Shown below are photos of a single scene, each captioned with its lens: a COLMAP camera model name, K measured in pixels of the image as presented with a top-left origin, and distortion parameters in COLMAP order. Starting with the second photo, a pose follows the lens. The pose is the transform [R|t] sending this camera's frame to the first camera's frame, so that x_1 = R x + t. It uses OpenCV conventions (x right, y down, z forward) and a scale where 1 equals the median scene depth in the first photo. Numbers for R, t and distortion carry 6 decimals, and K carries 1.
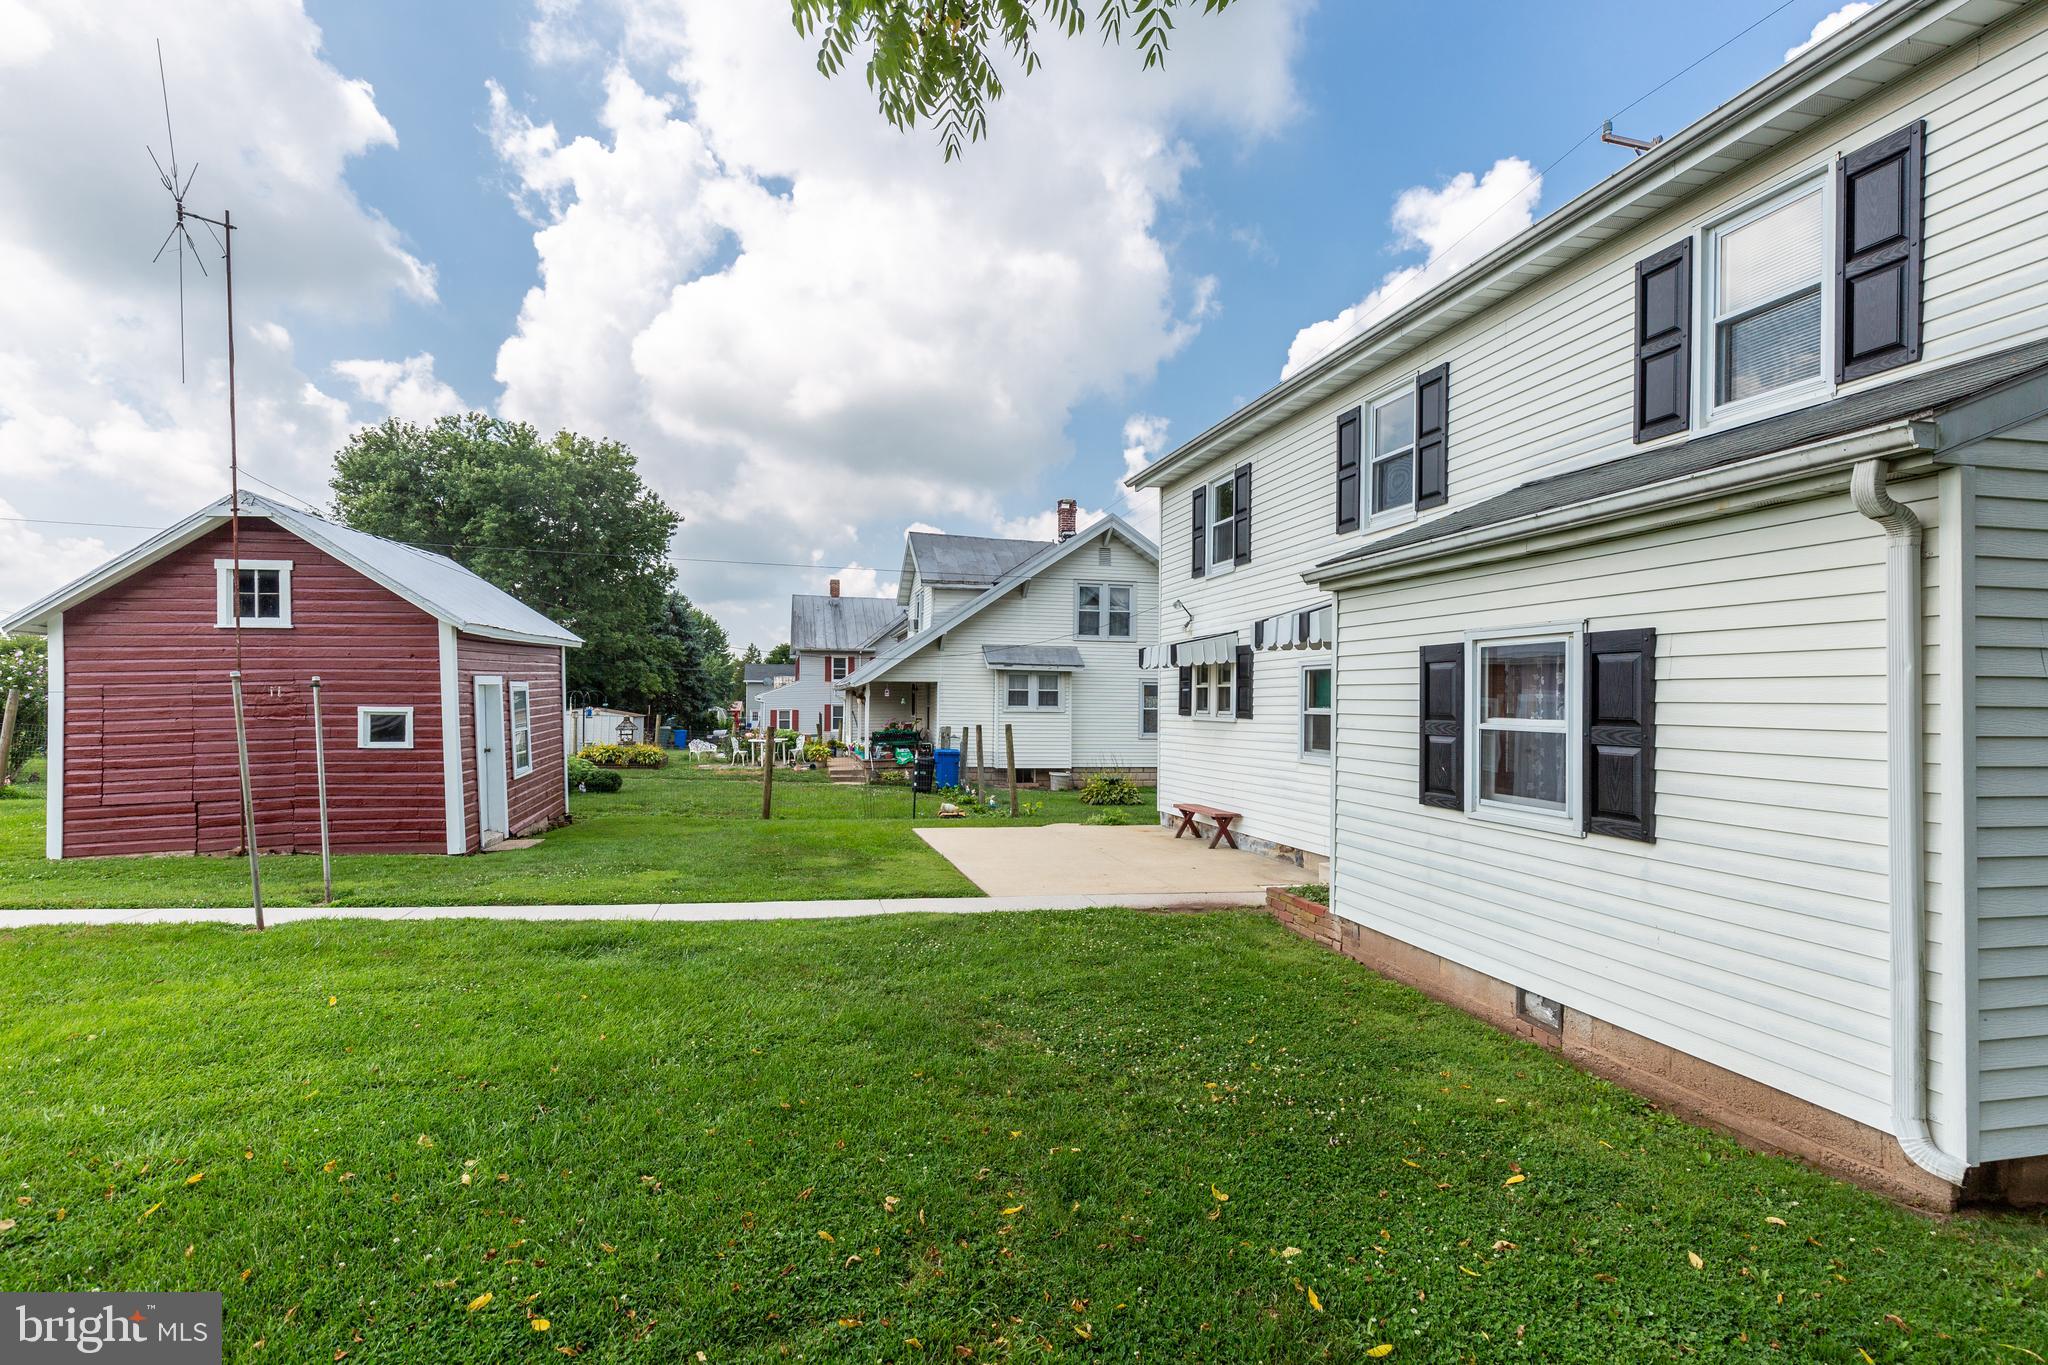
lens RADIAL K [[944.5, 0, 989.3], [0, 944.5, 683.5], [0, 0, 1]] dist [0.012248, -0.000279]
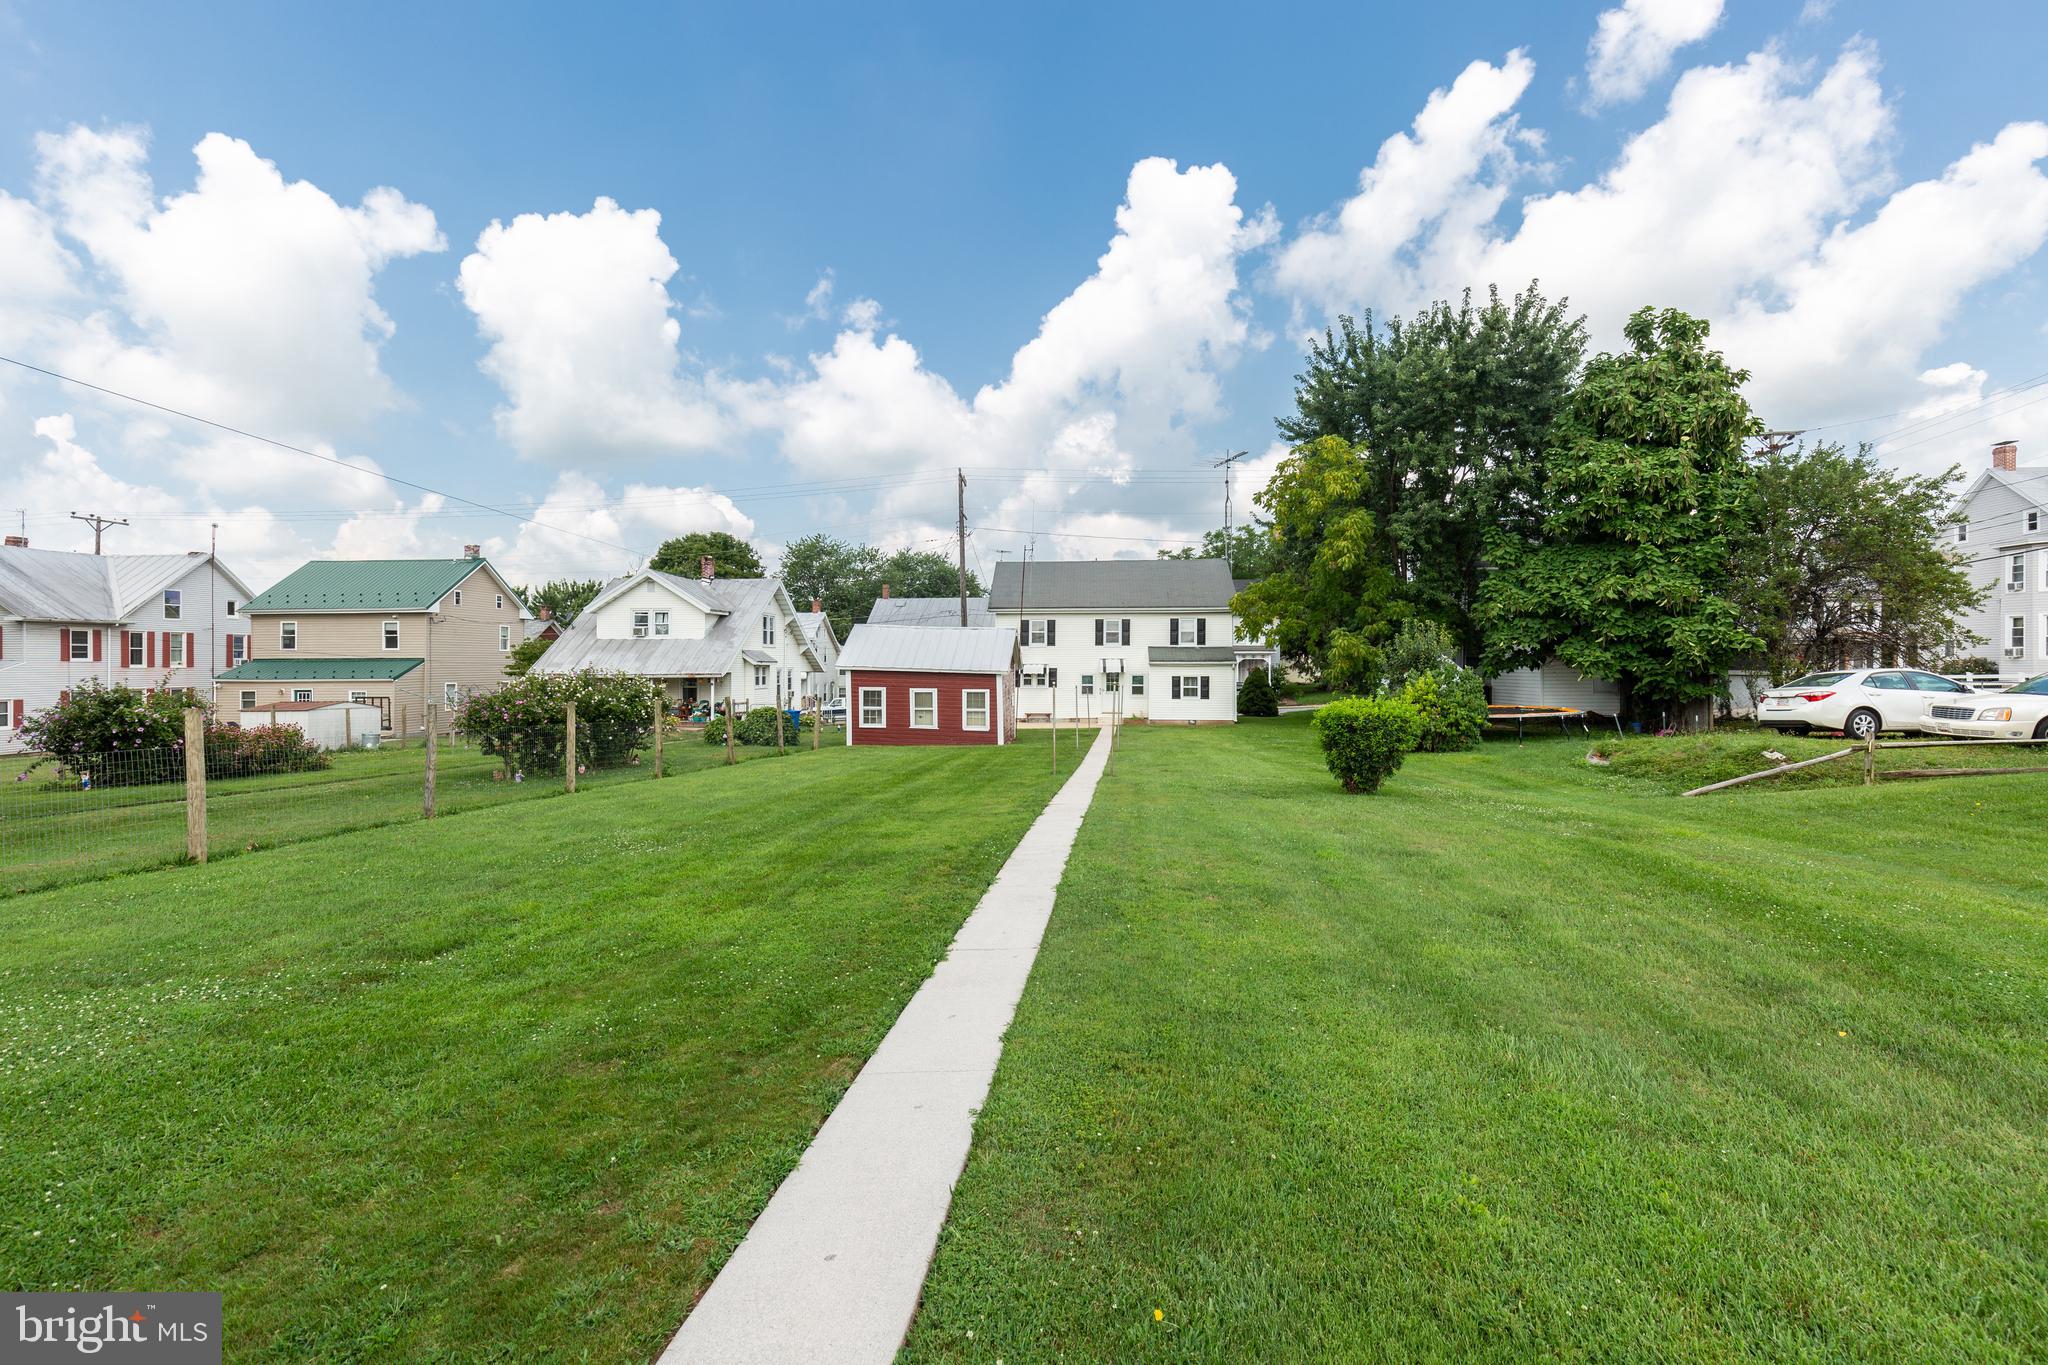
lens RADIAL K [[923.8, 0, 1024.0], [0, 923.8, 682.5], [0, 0, 1]] dist [0.012272, -0.000750]
pose [[0.285663, -0.033606, 0.957741, -3.743904], [-0.014677, 0.999114, 0.039436, -0.143470], [-0.958218, -0.025322, 0.284916, 0.067950]]
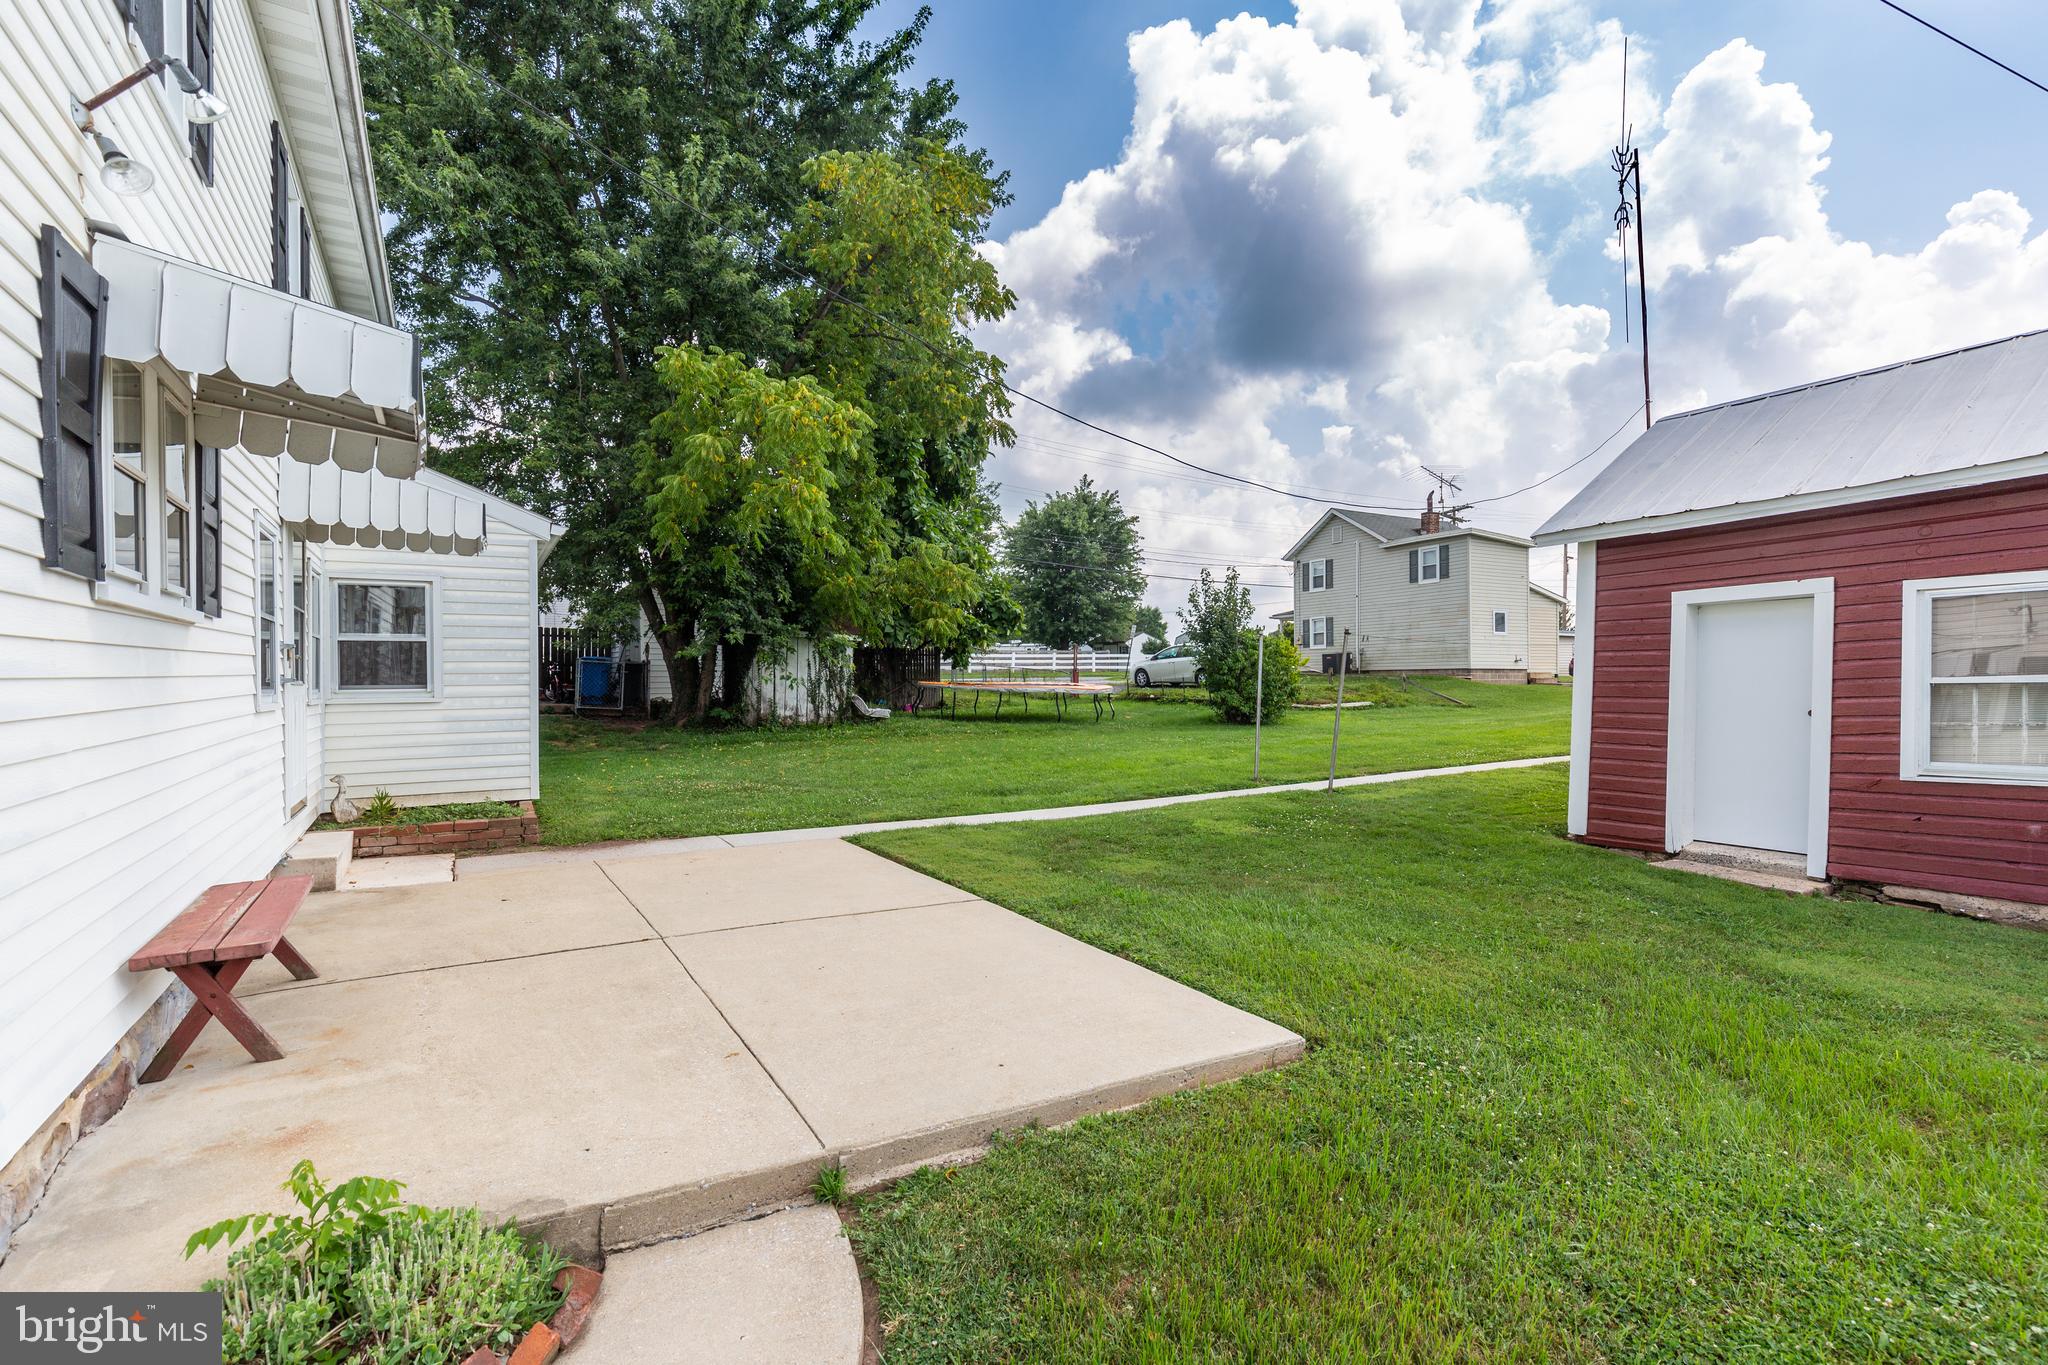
lens RADIAL K [[929.9, 0, 1028.3], [0, 929.9, 688.1], [0, 0, 1]] dist [0.010267, -0.001280]
pose [[-0.941934, -0.005868, -0.335746, 0.112953], [-0.002323, 0.999937, -0.010960, 0.076809], [0.335789, -0.009543, -0.941889, 1.669818]]
